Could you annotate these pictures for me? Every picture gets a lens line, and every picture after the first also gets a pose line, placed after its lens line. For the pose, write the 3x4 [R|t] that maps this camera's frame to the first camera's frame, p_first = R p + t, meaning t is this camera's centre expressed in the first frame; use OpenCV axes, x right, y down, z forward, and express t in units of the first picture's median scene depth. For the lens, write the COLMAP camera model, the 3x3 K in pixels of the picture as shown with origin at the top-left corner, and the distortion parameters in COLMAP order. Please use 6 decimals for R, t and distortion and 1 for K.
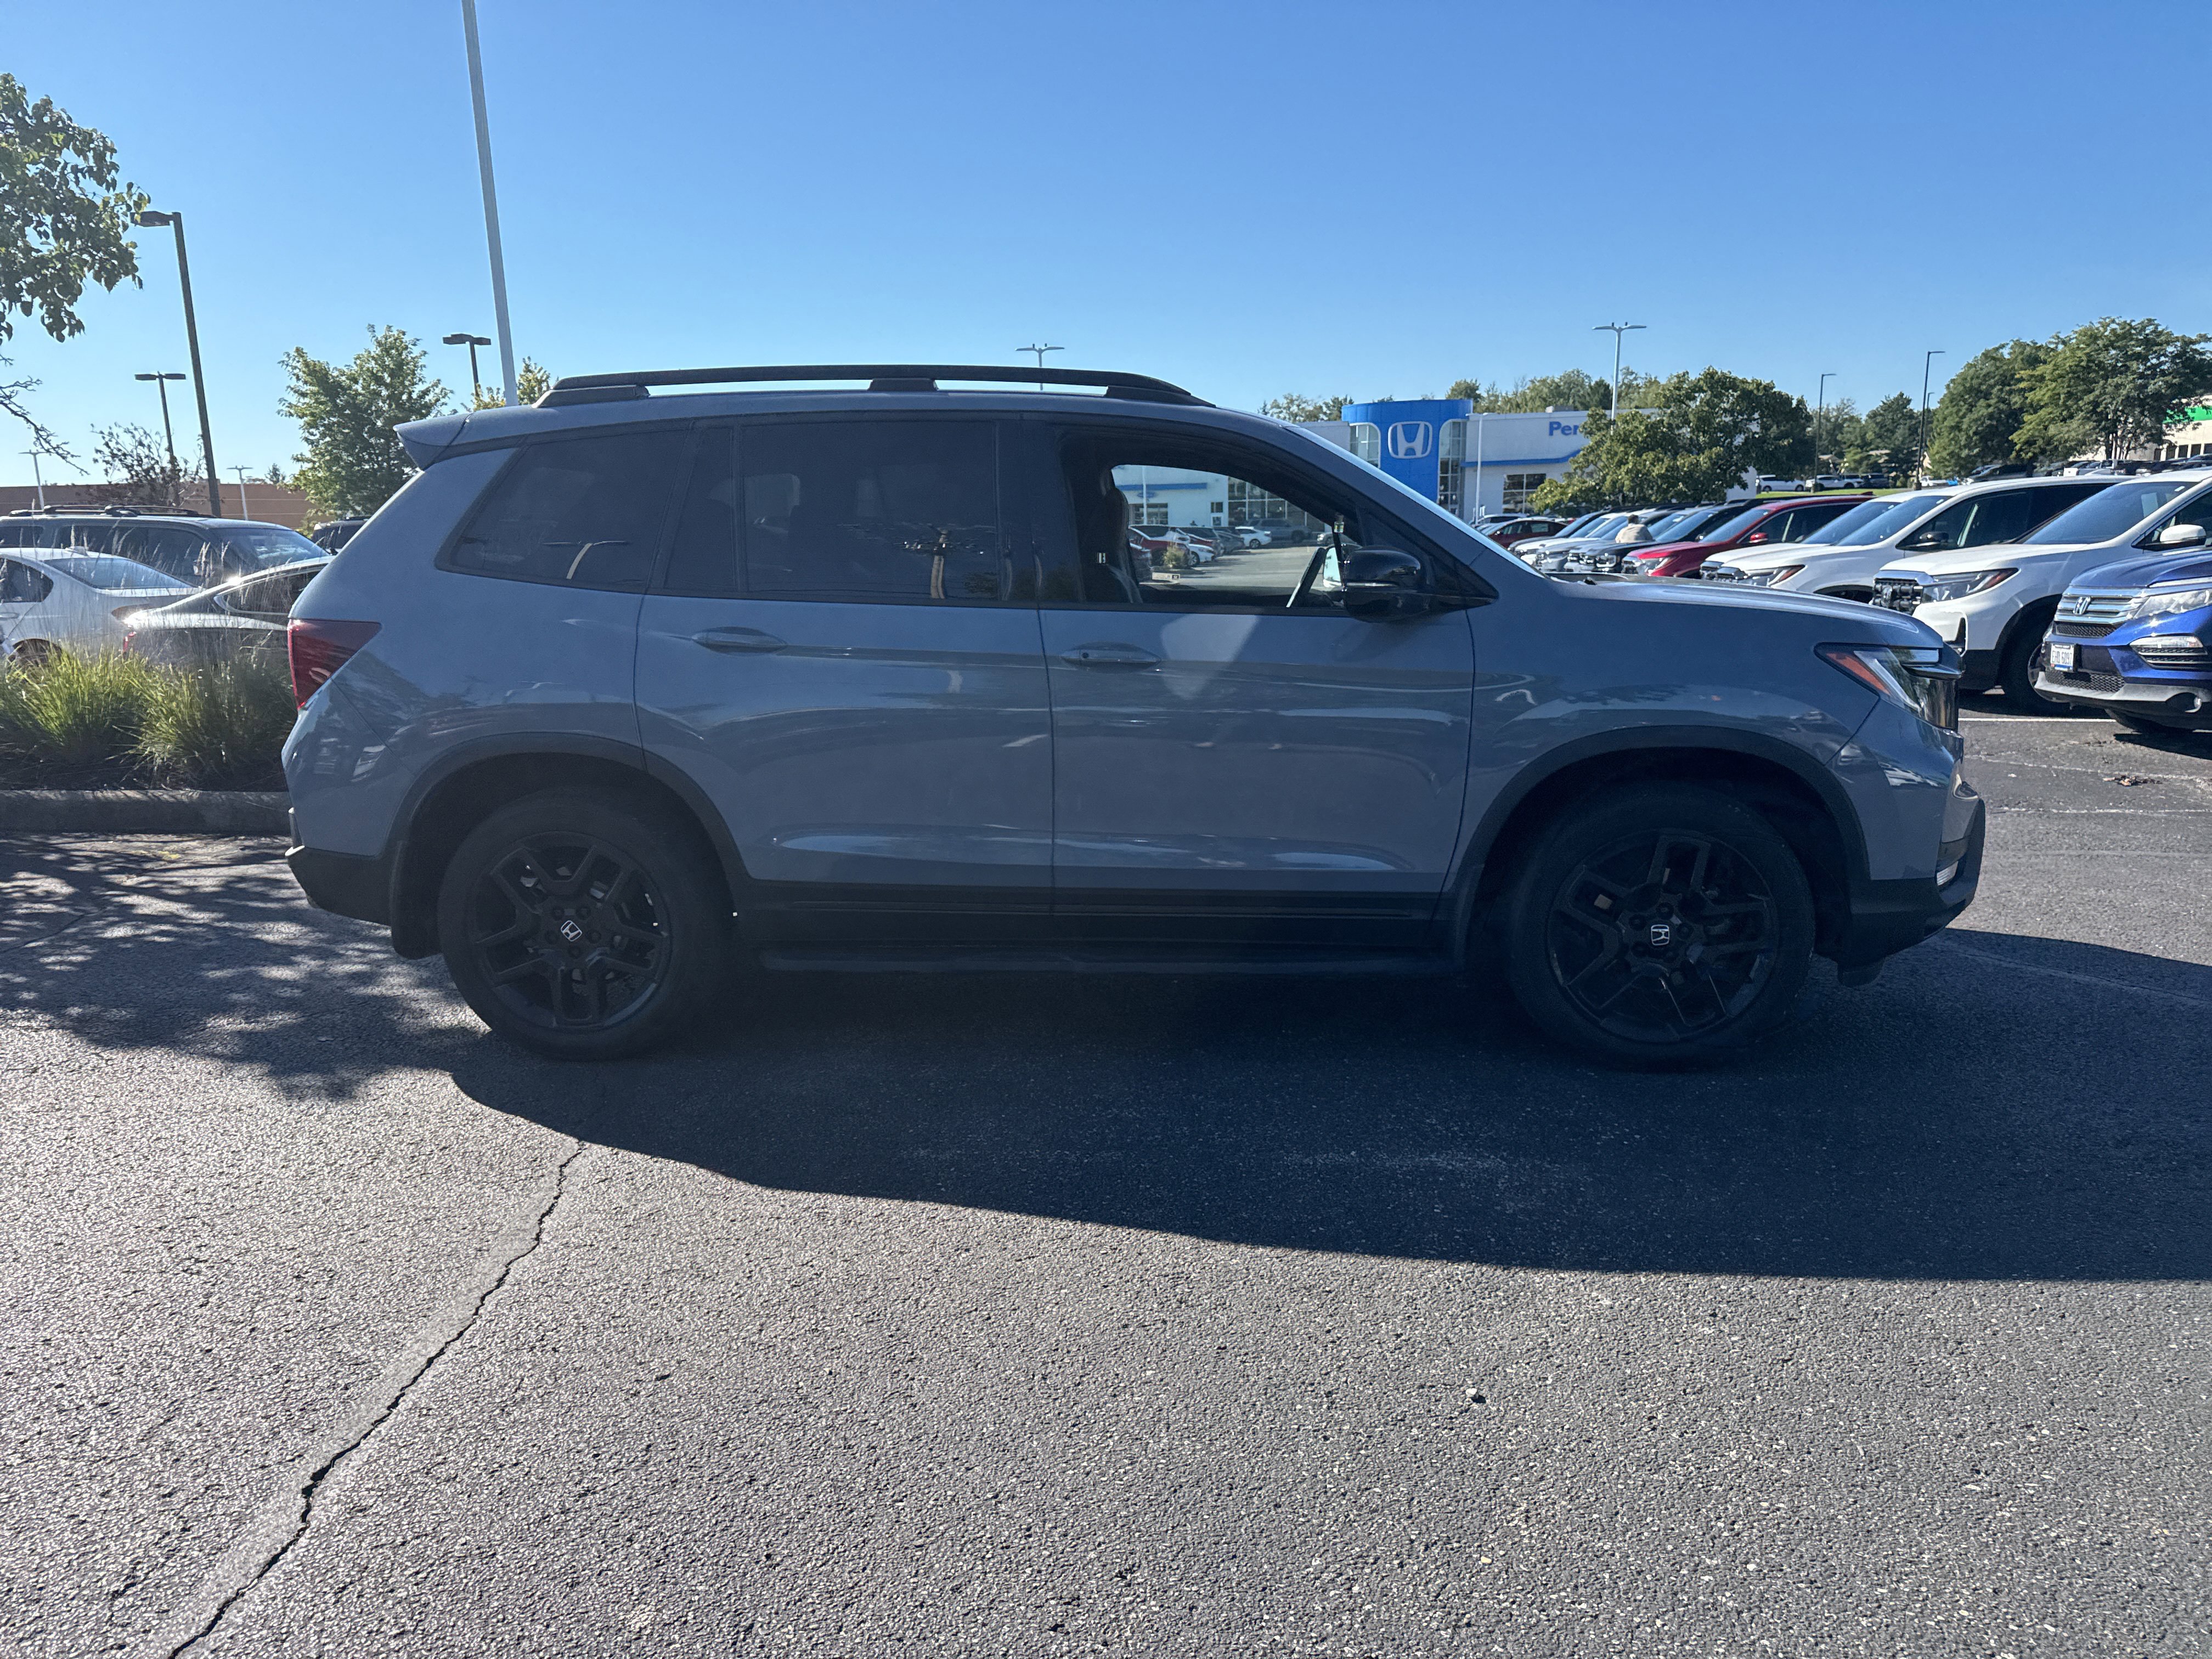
lens RADIAL K [[1554.8, 0, 1109.7], [0, 1554.8, 836.5], [0, 0, 1]] dist [0.028348, -0.032486]
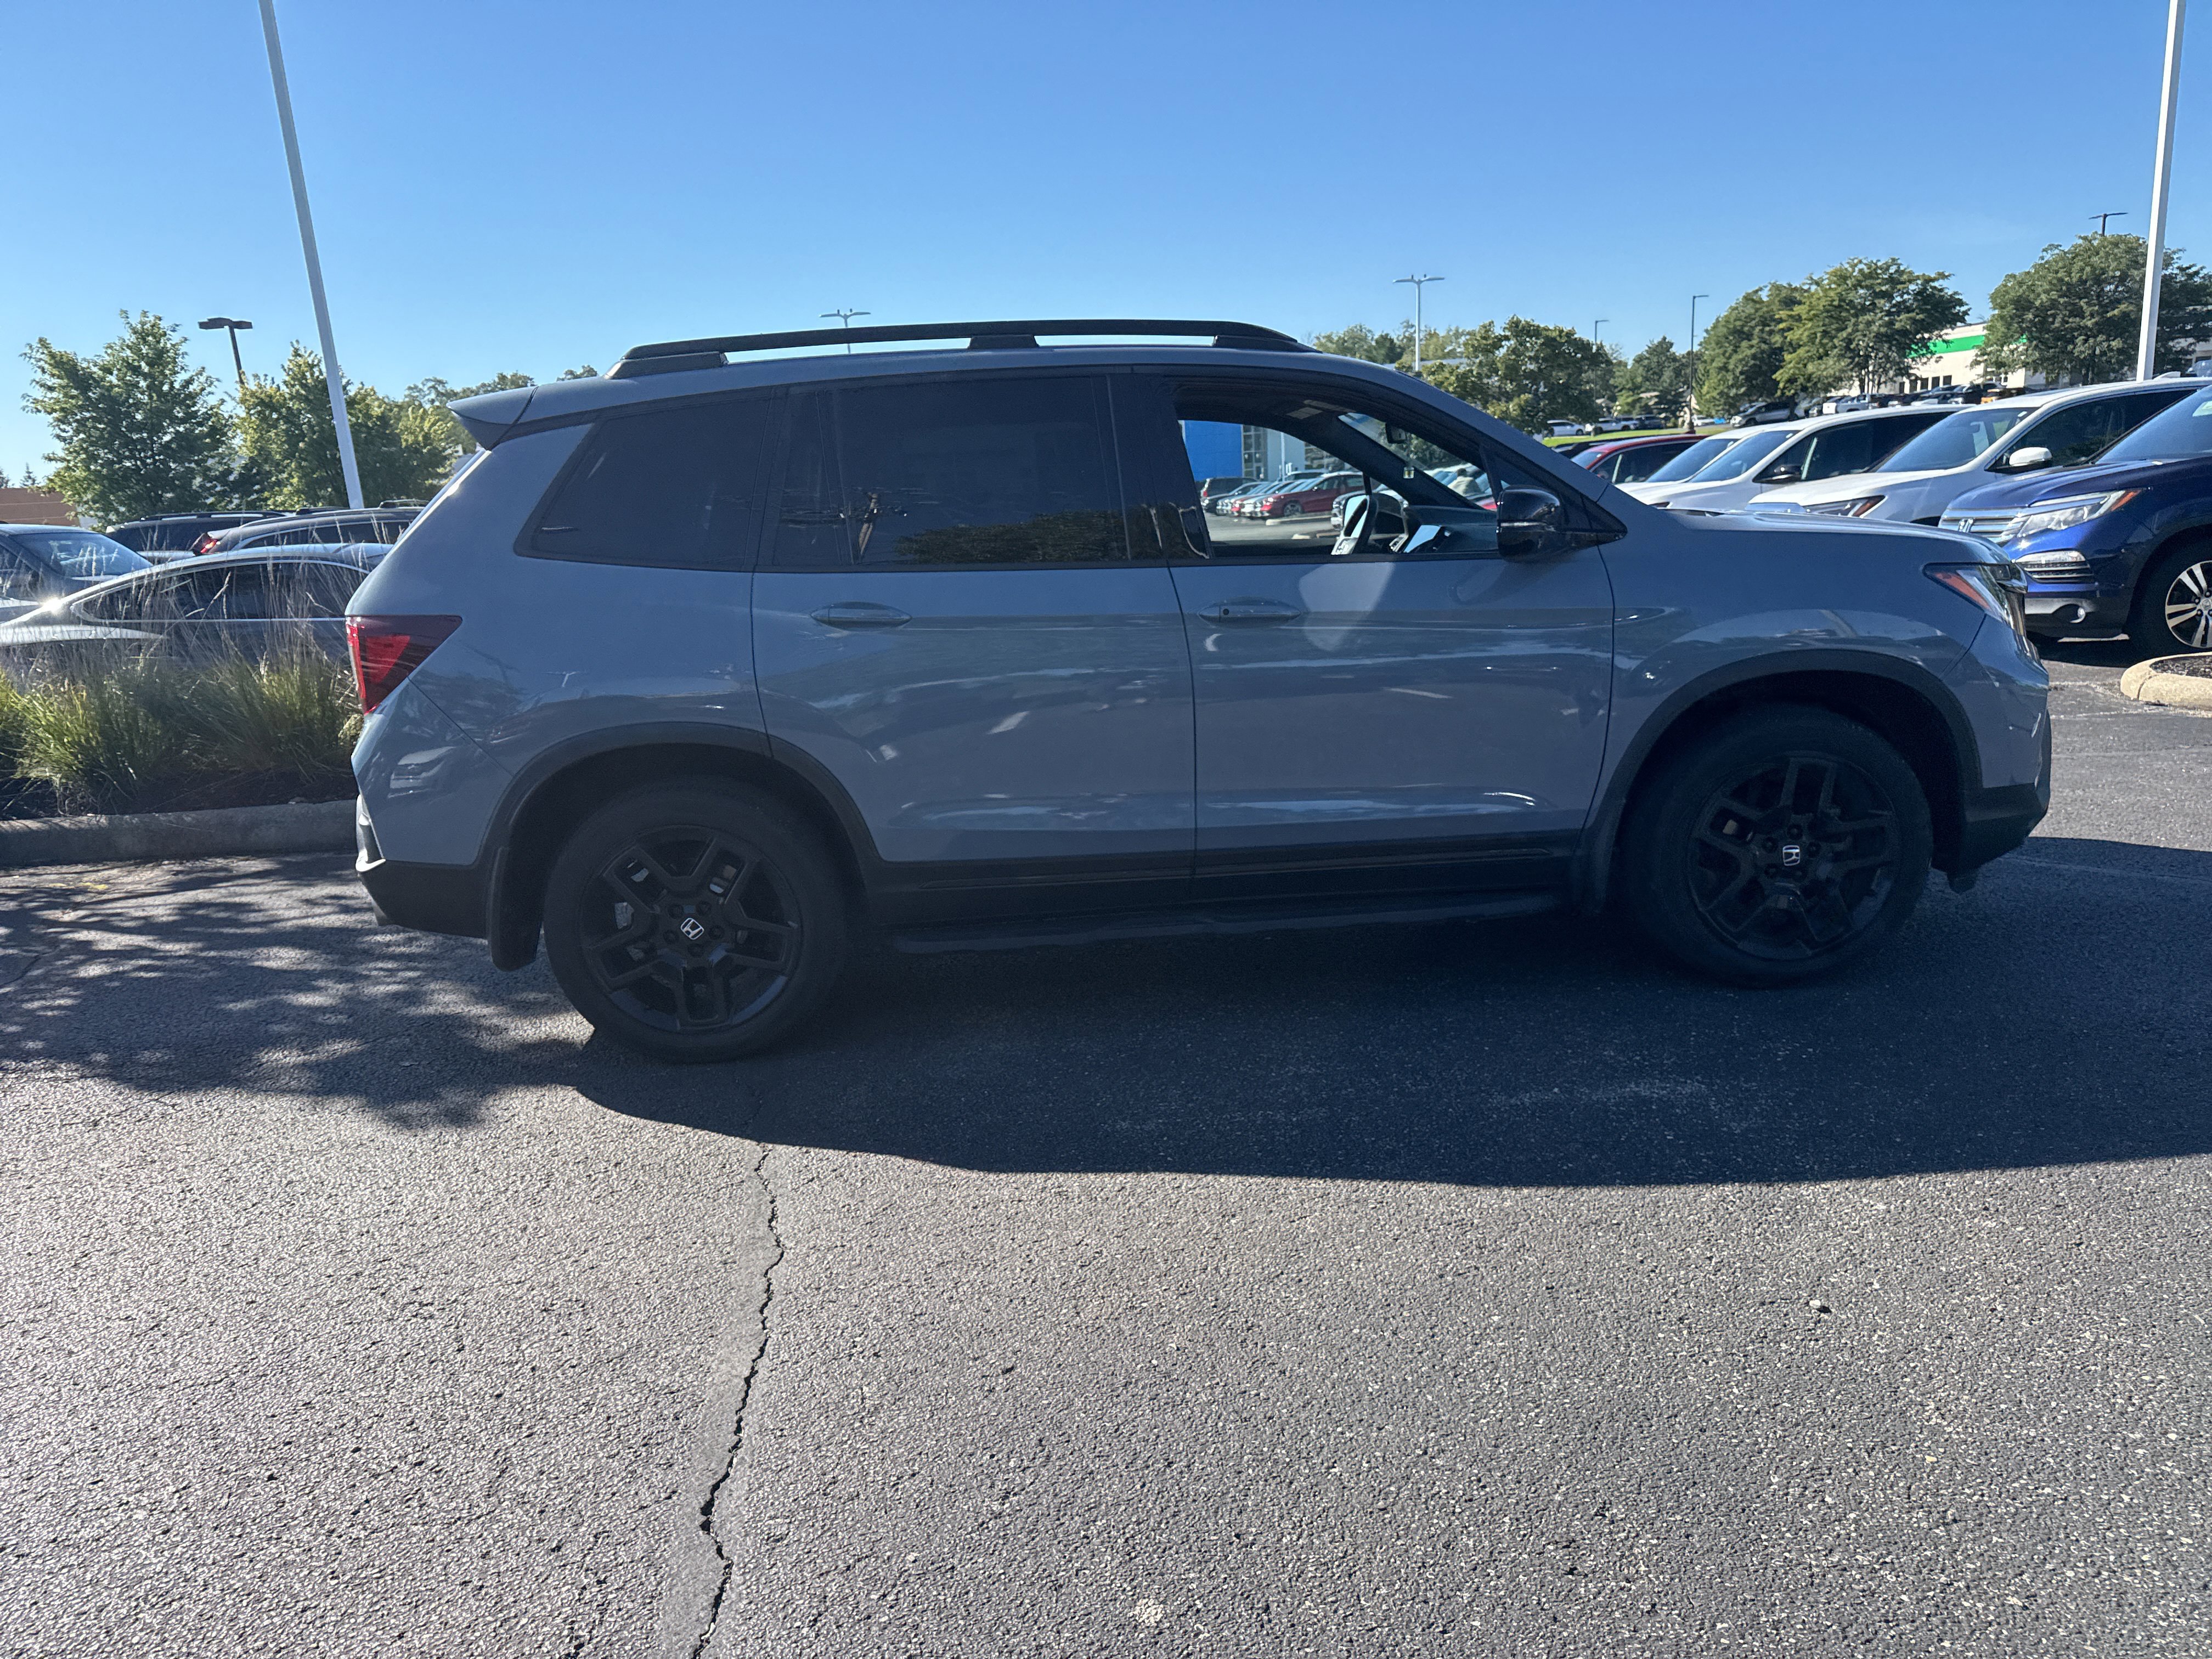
lens RADIAL K [[1554.8, 0, 1107.3], [0, 1554.8, 844.9], [0, 0, 1]] dist [0.028348, -0.032486]
pose [[0.991331, -0.066586, 0.113269, -0.198379], [0.063653, 0.997541, 0.029325, -0.002522], [-0.114943, -0.021861, 0.993132, 0.024918]]
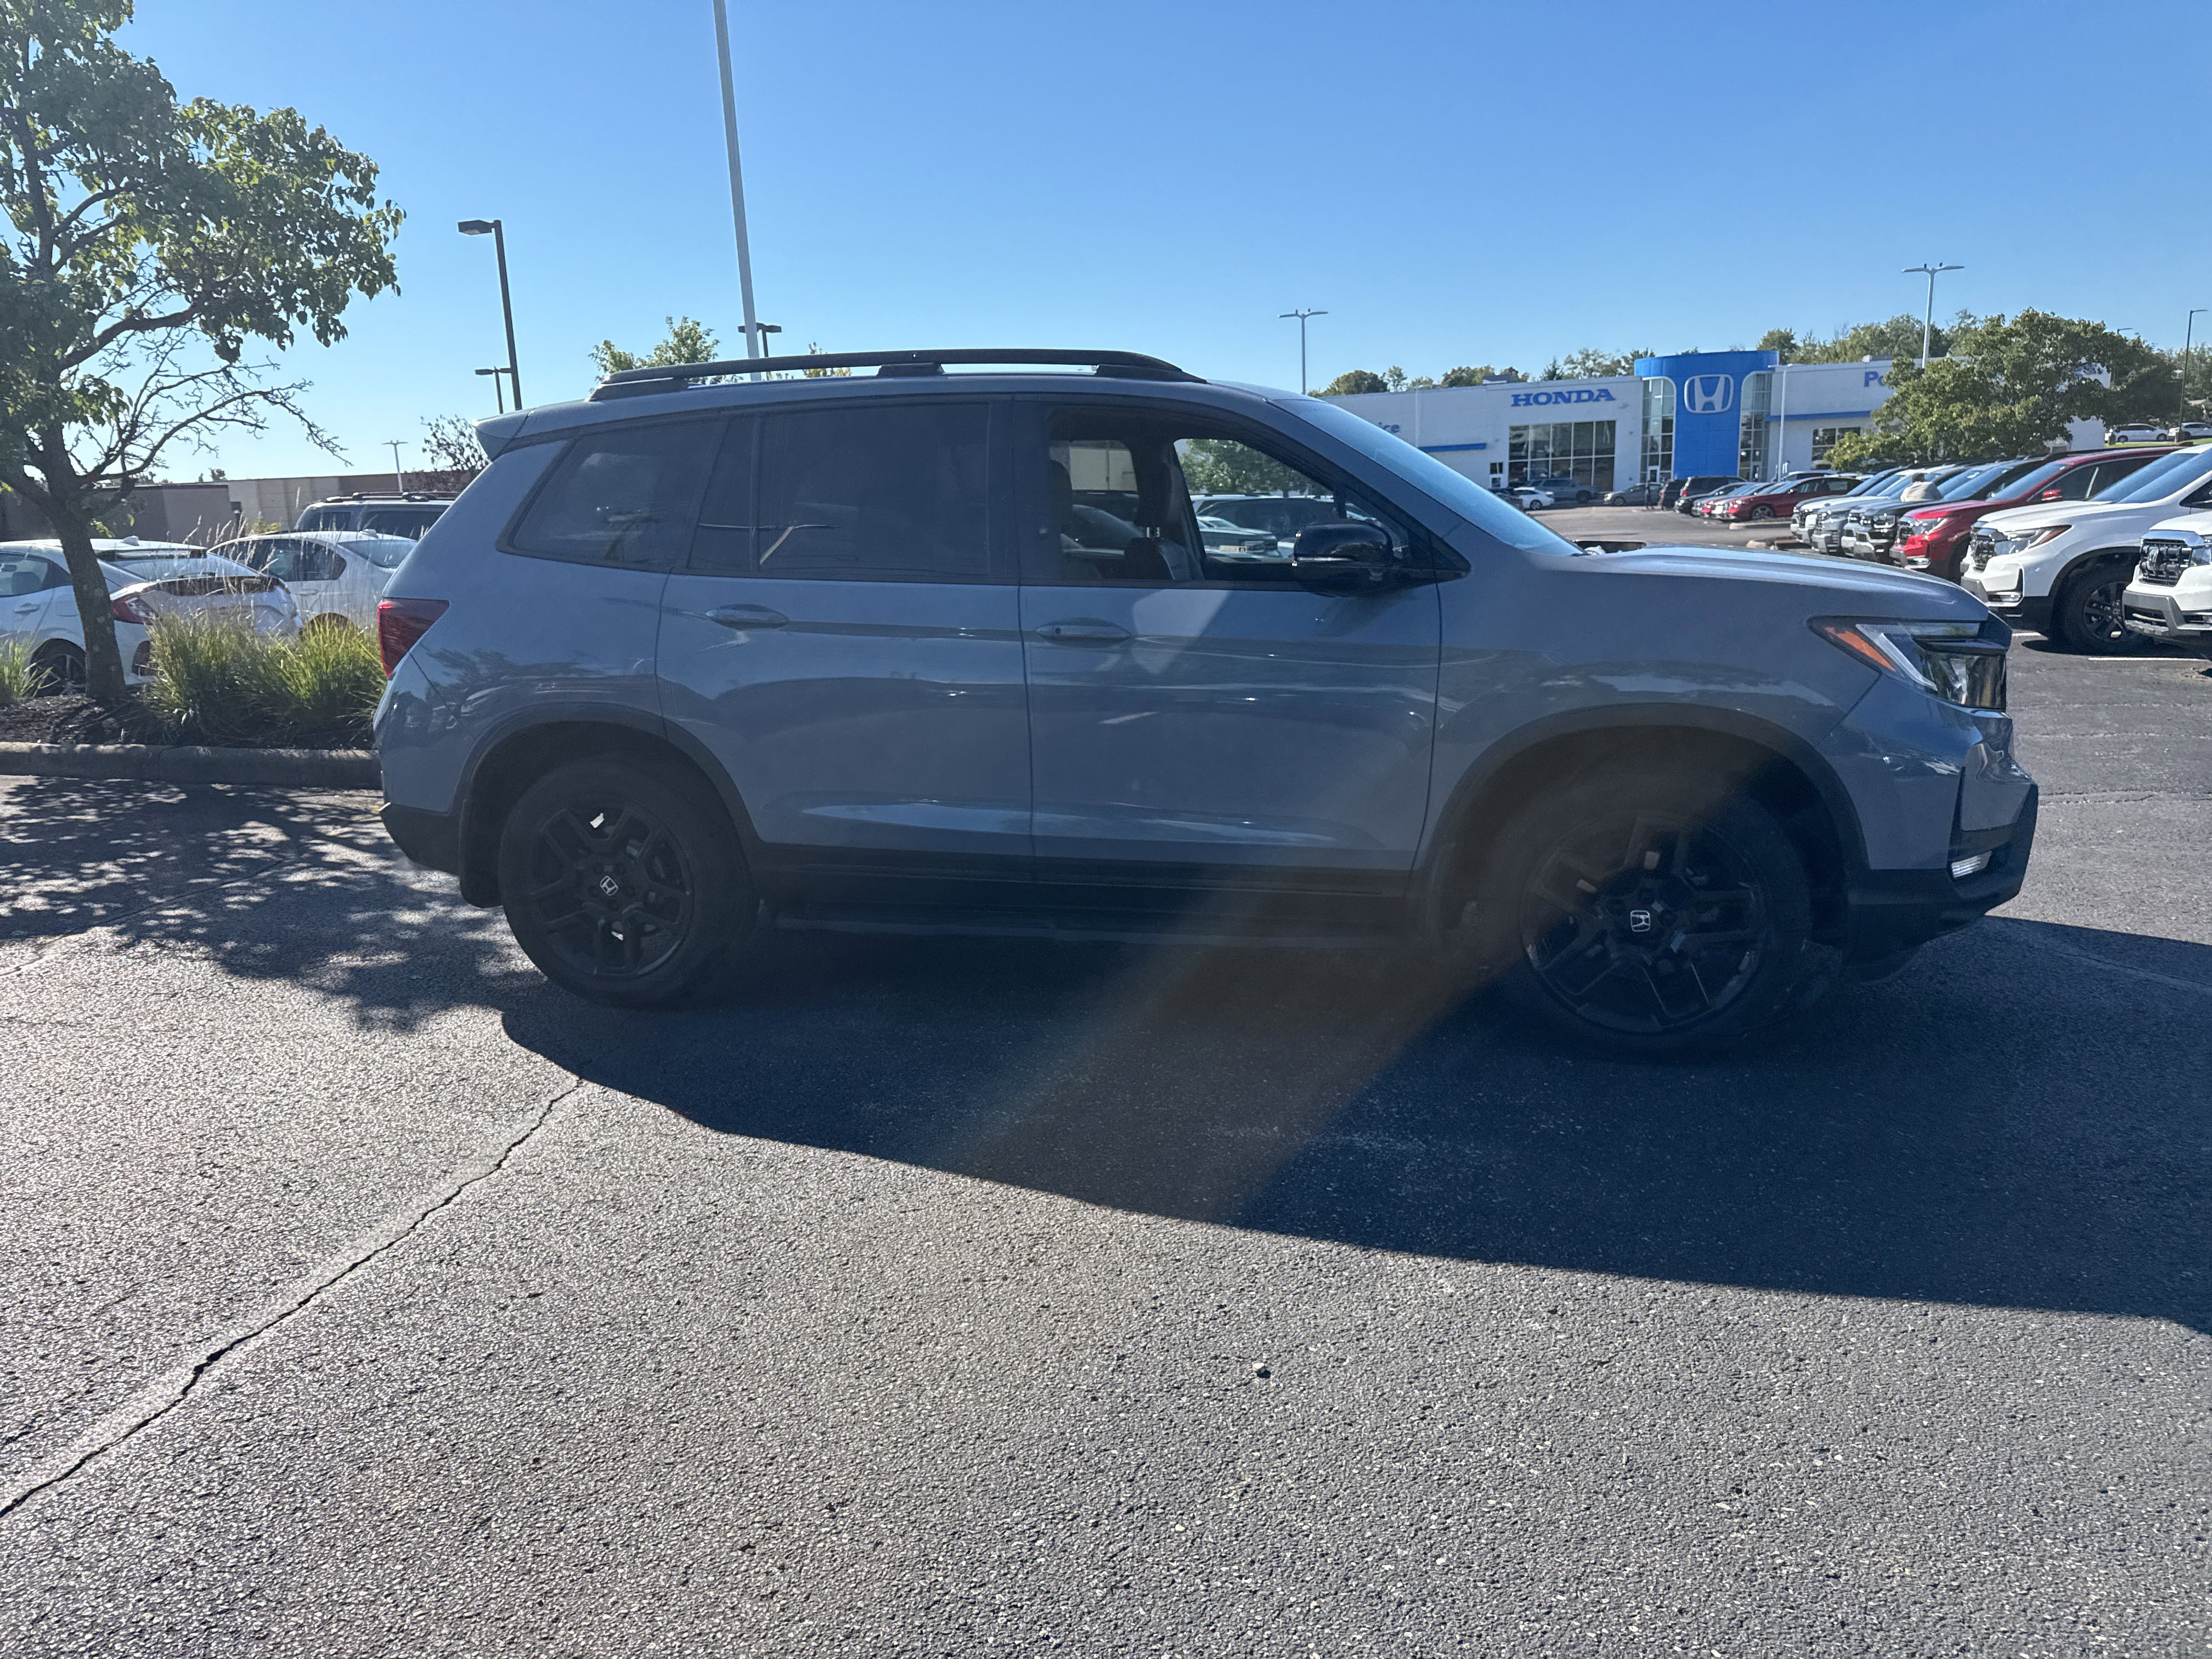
lens RADIAL K [[1554.8, 0, 1108.3], [0, 1554.8, 815.7], [0, 0, 1]] dist [0.028348, -0.032486]
pose [[0.984207, 0.019454, -0.175947, 0.186740], [-0.018338, 0.999800, 0.007964, -0.002990], [0.176067, -0.004612, 0.984367, -0.001663]]
